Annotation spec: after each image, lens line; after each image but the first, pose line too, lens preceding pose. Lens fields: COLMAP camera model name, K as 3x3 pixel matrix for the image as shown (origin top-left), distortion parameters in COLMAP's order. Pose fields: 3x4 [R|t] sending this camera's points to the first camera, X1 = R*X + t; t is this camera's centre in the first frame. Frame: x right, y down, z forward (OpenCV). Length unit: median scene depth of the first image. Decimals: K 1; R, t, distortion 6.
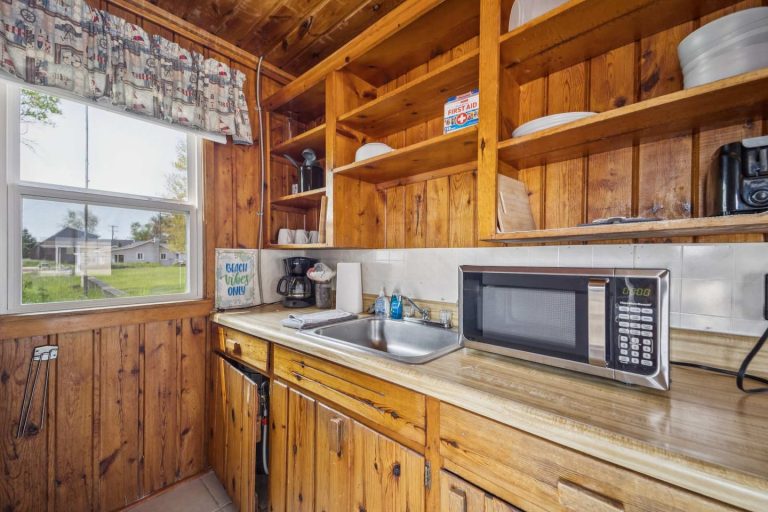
lens RADIAL K [[313.7, 0, 382.0], [0, 313.7, 261.4], [0, 0, 1]] dist [0.021645, -0.000292]
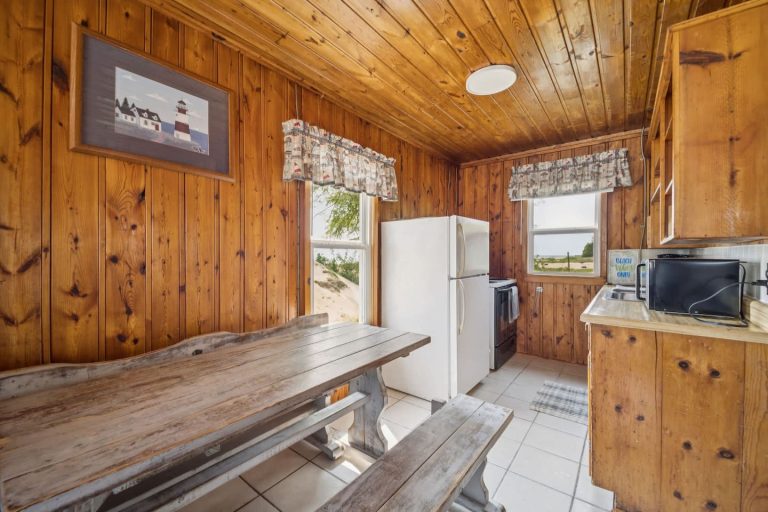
lens RADIAL K [[313.7, 0, 382.2], [0, 313.7, 257.6], [0, 0, 1]] dist [0.021645, -0.000292]
pose [[0.090490, -0.000418, -0.995897, 1.204470], [-0.005085, 0.999987, -0.000882, 0.011849], [0.995884, 0.005144, 0.090487, -0.478933]]
